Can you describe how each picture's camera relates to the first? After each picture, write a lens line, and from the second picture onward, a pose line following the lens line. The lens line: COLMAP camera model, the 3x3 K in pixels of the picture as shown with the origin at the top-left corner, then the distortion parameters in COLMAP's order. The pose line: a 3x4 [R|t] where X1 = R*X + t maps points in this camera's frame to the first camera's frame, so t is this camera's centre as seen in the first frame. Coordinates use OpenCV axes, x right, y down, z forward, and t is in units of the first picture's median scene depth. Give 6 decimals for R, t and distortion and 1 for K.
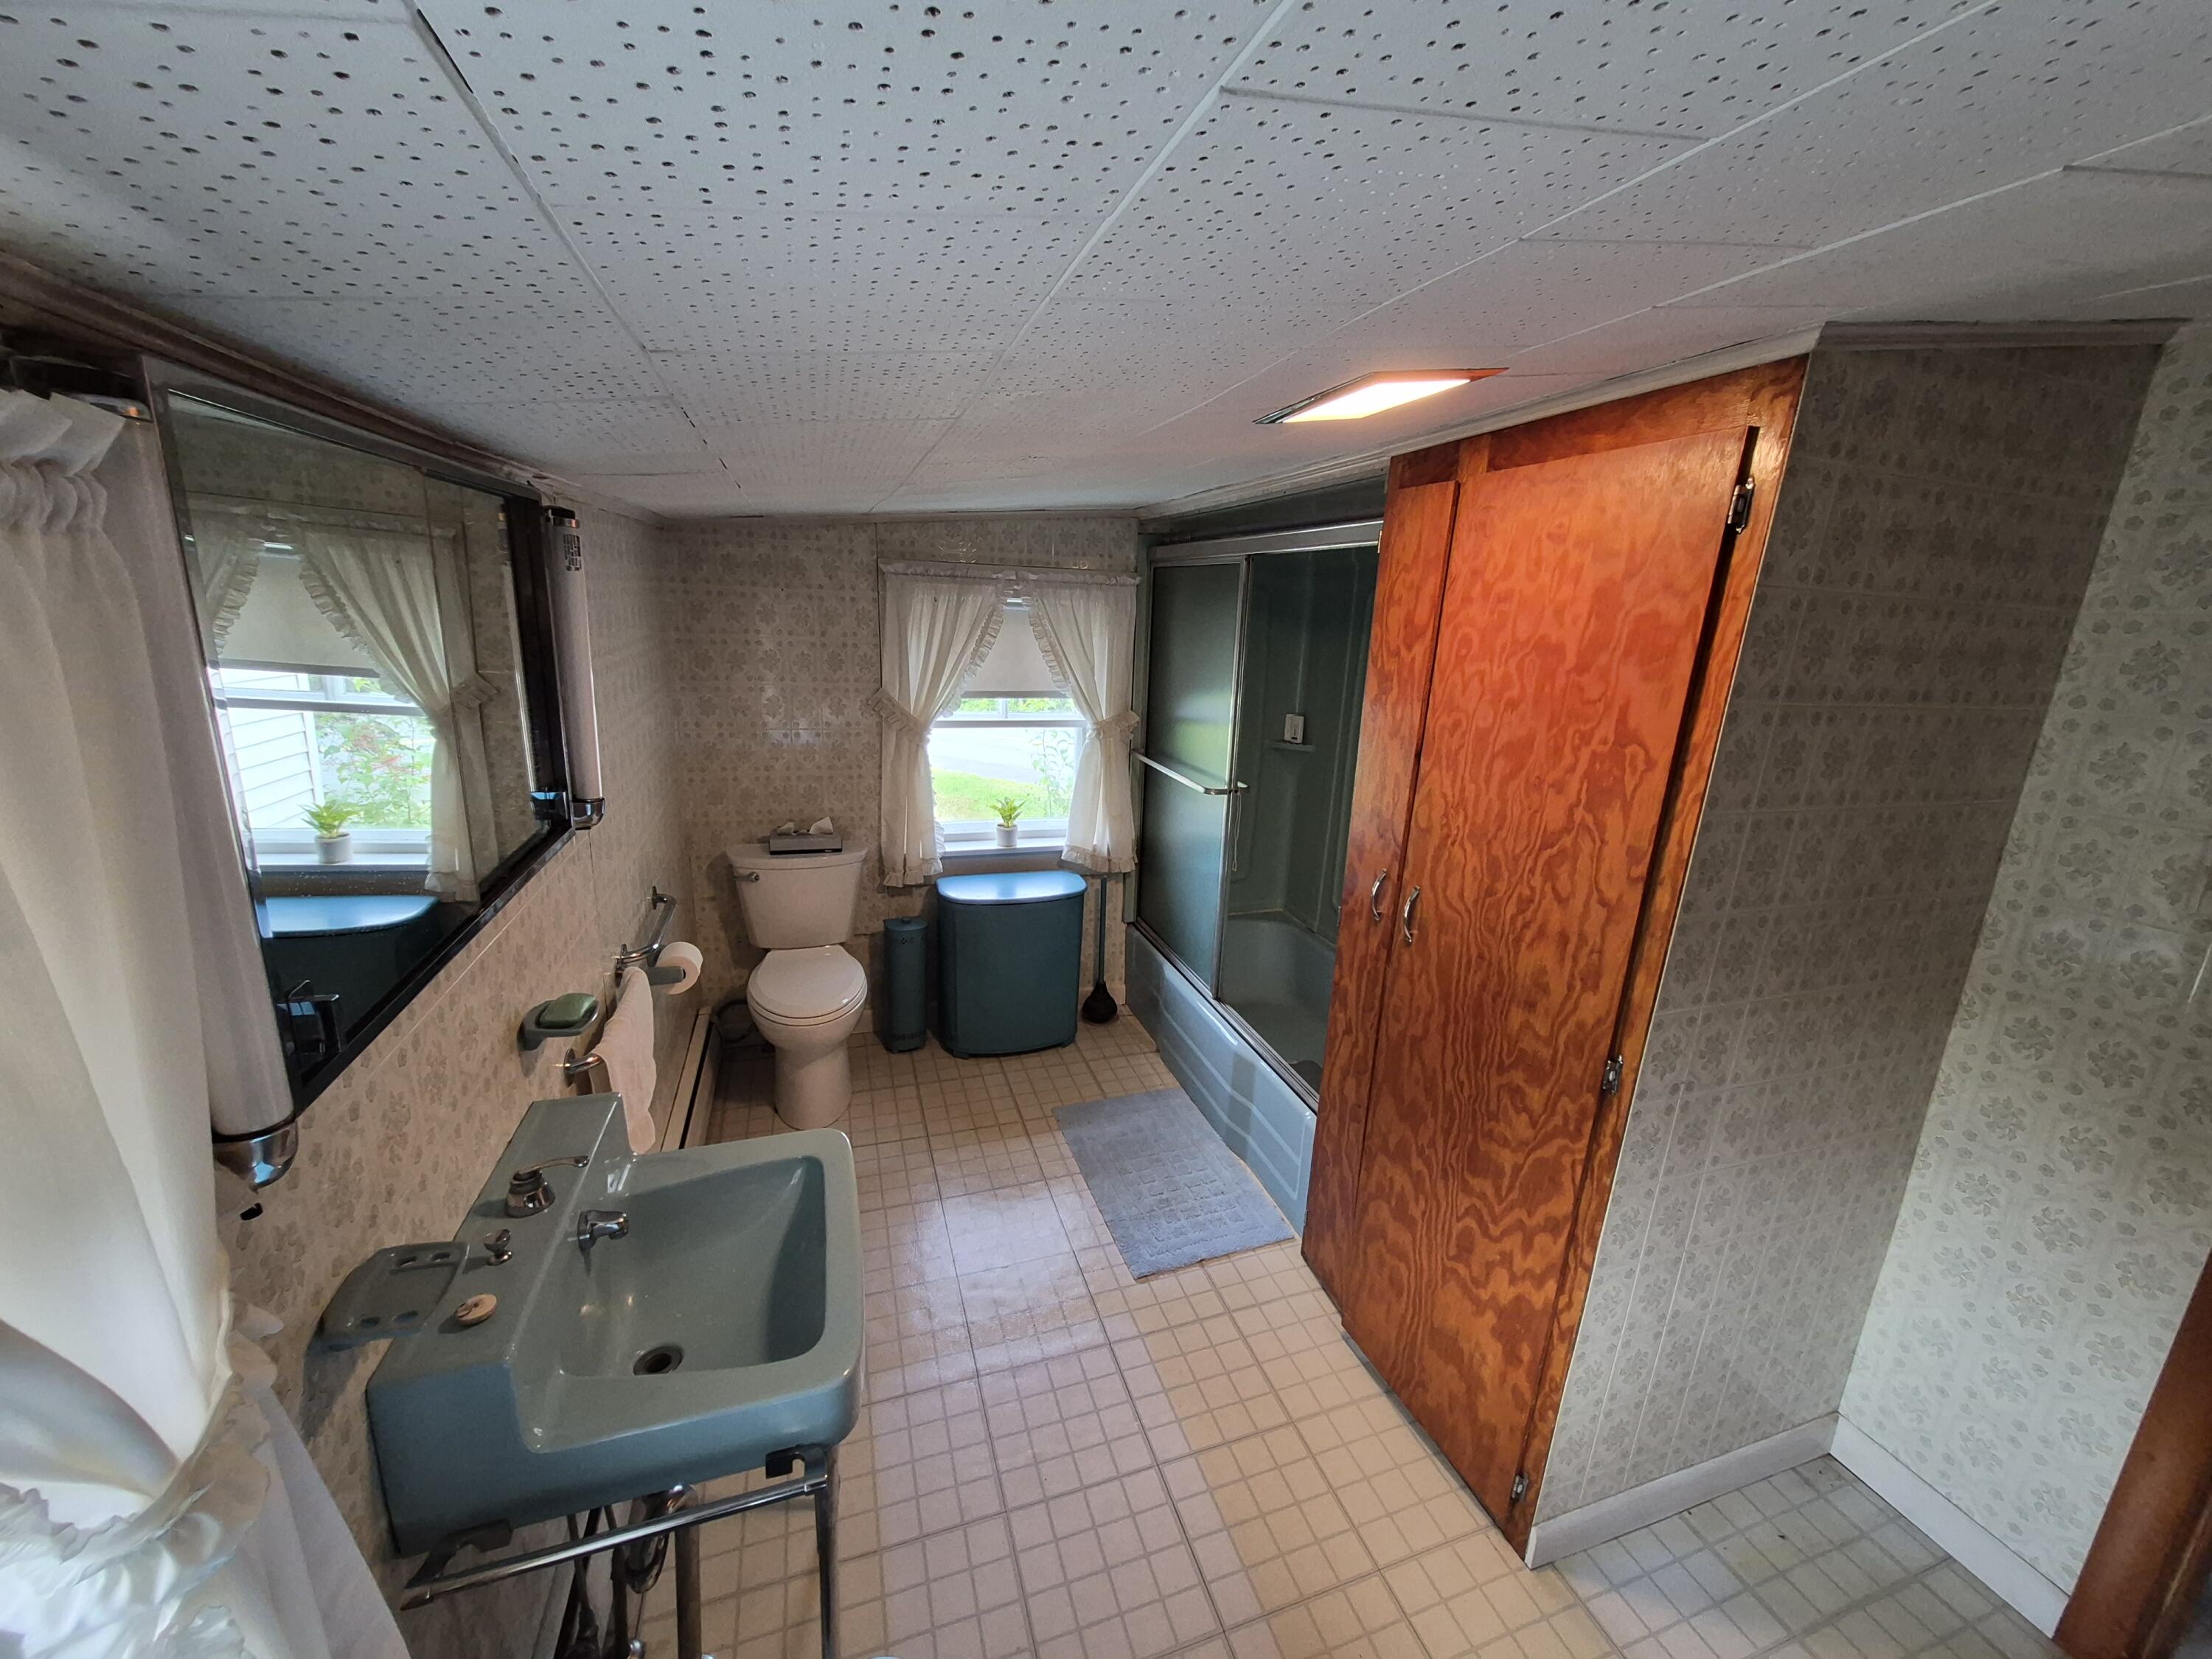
lens RADIAL K [[868.0, 0, 1121.2], [0, 868.0, 831.4], [0, 0, 1]] dist [-0.001979, -0.000193]
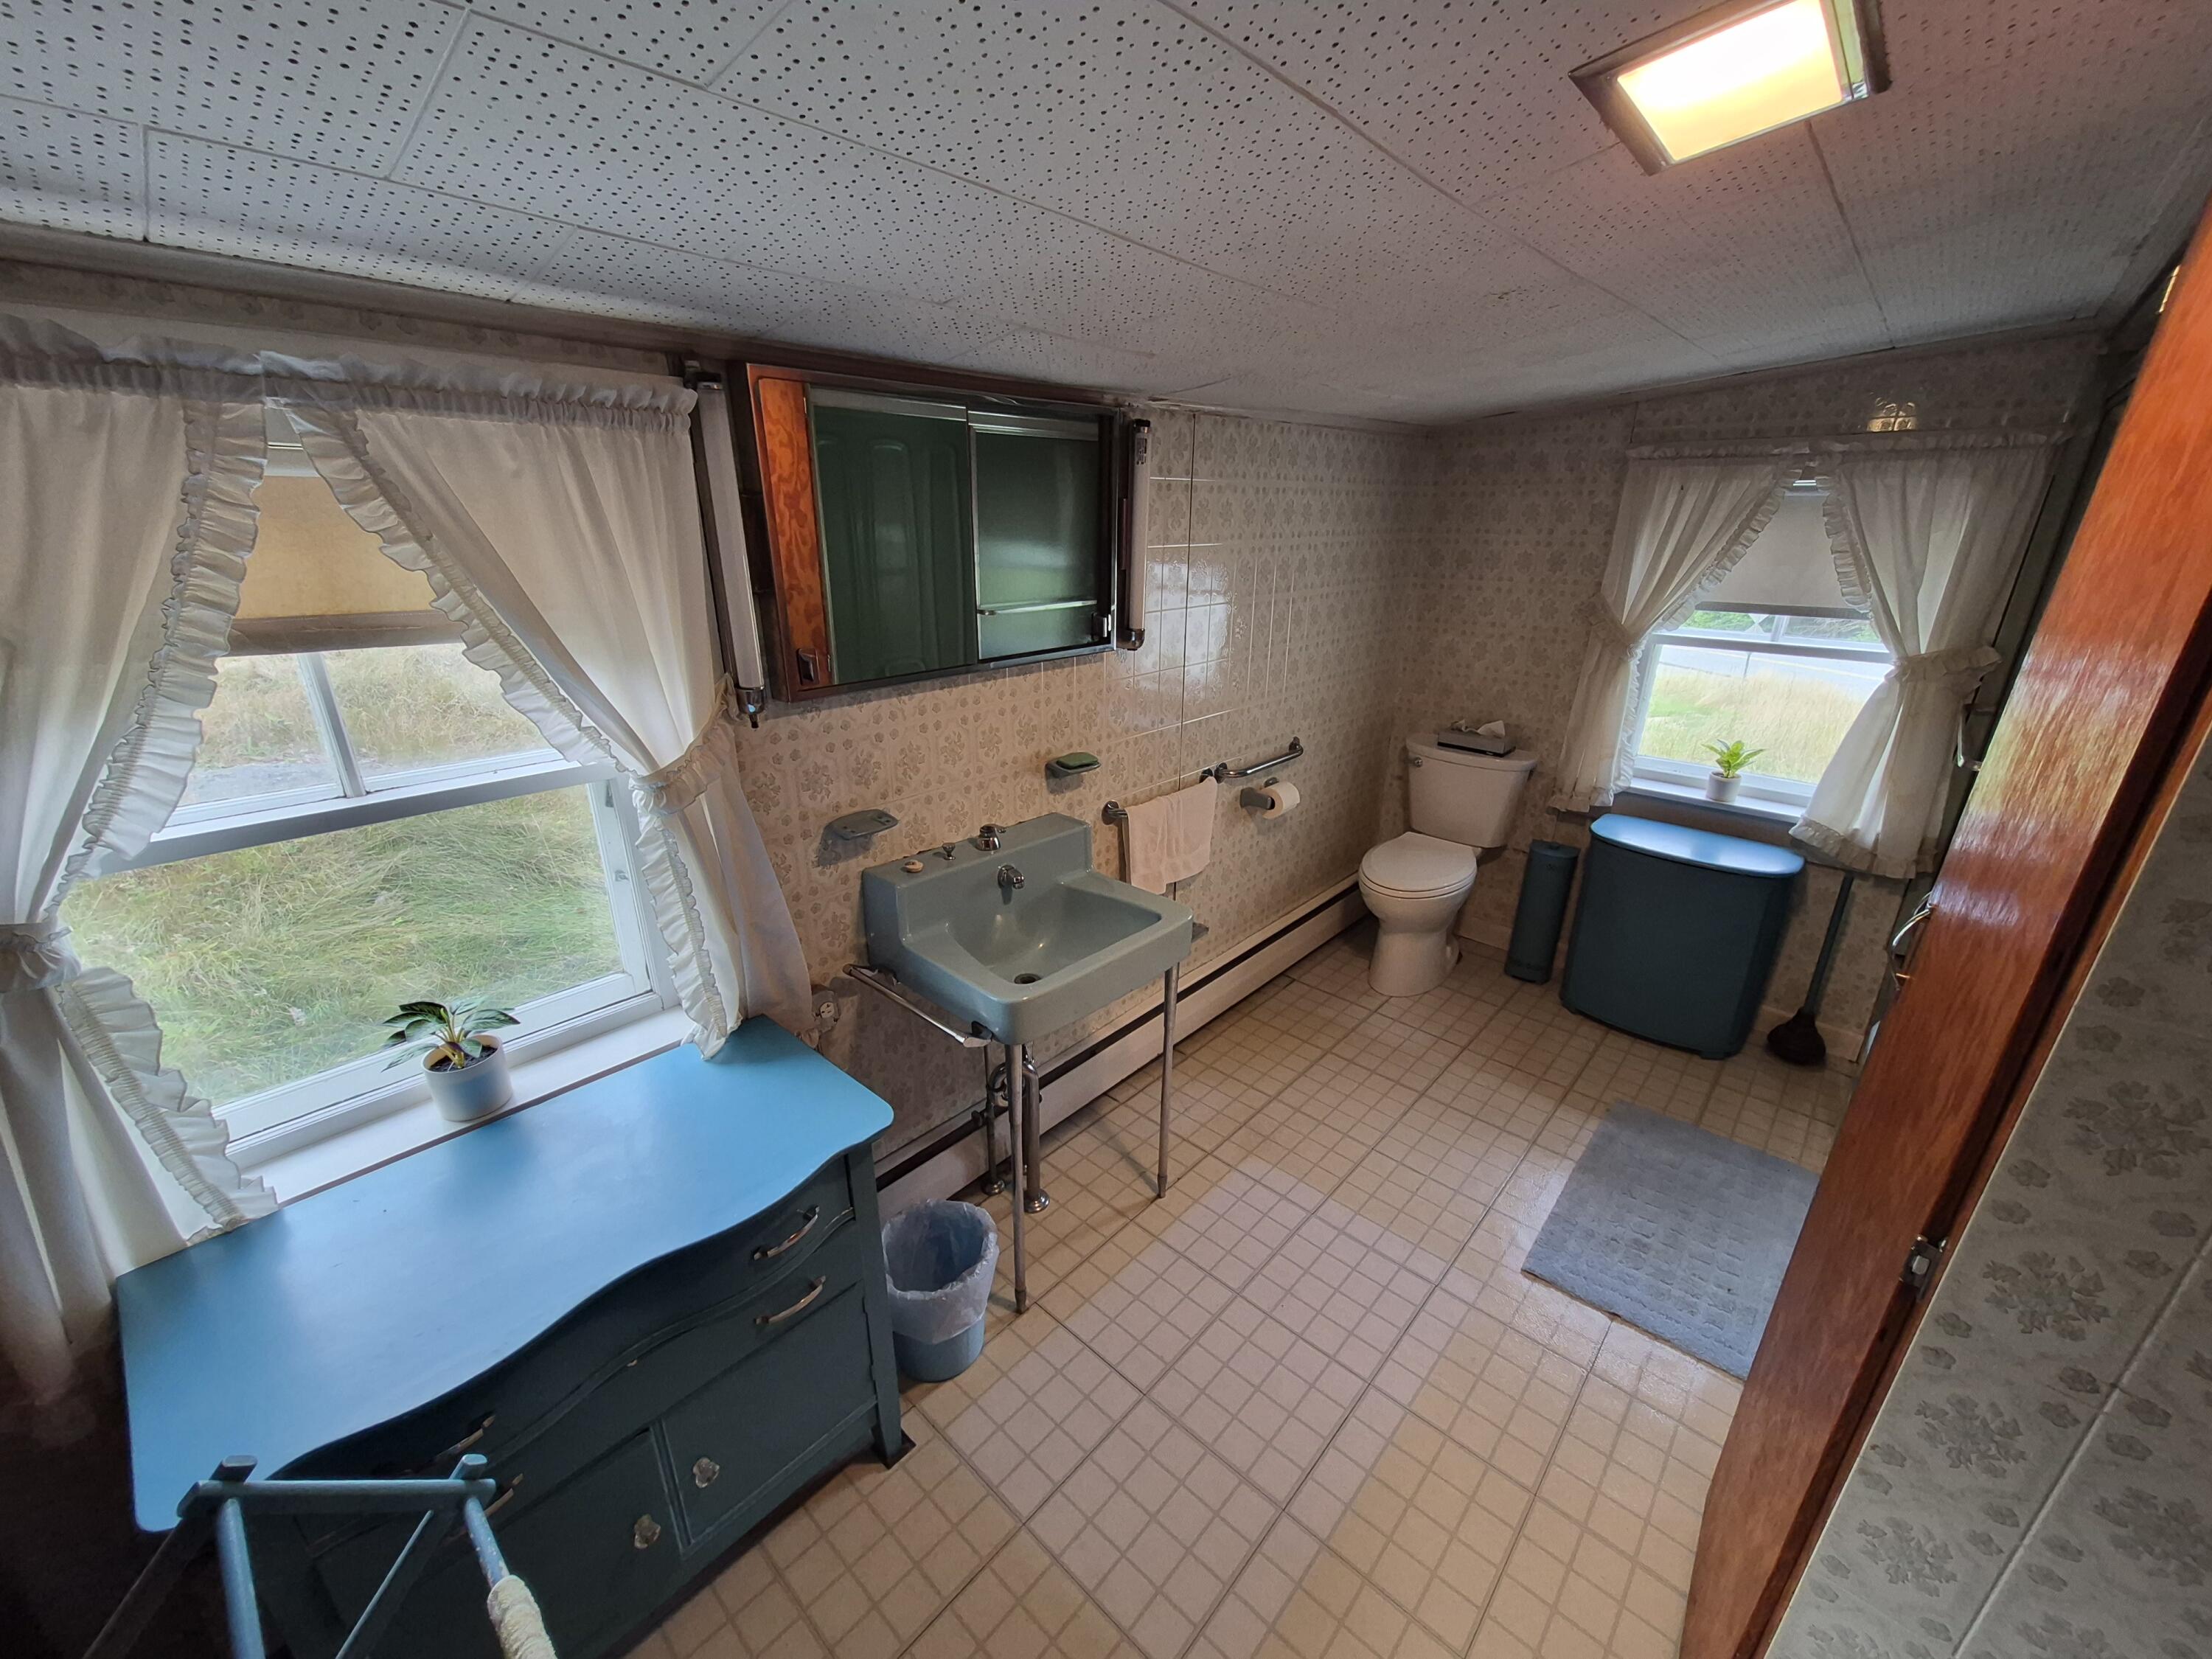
lens RADIAL K [[868.0, 0, 1113.8], [0, 868.0, 829.5], [0, 0, 1]] dist [-0.001979, -0.000193]
pose [[0.475952, 0.263414, -0.839096, 0.310461], [-0.205768, 0.960963, 0.184956, 0.010620], [0.855061, 0.084629, 0.511575, 0.118700]]
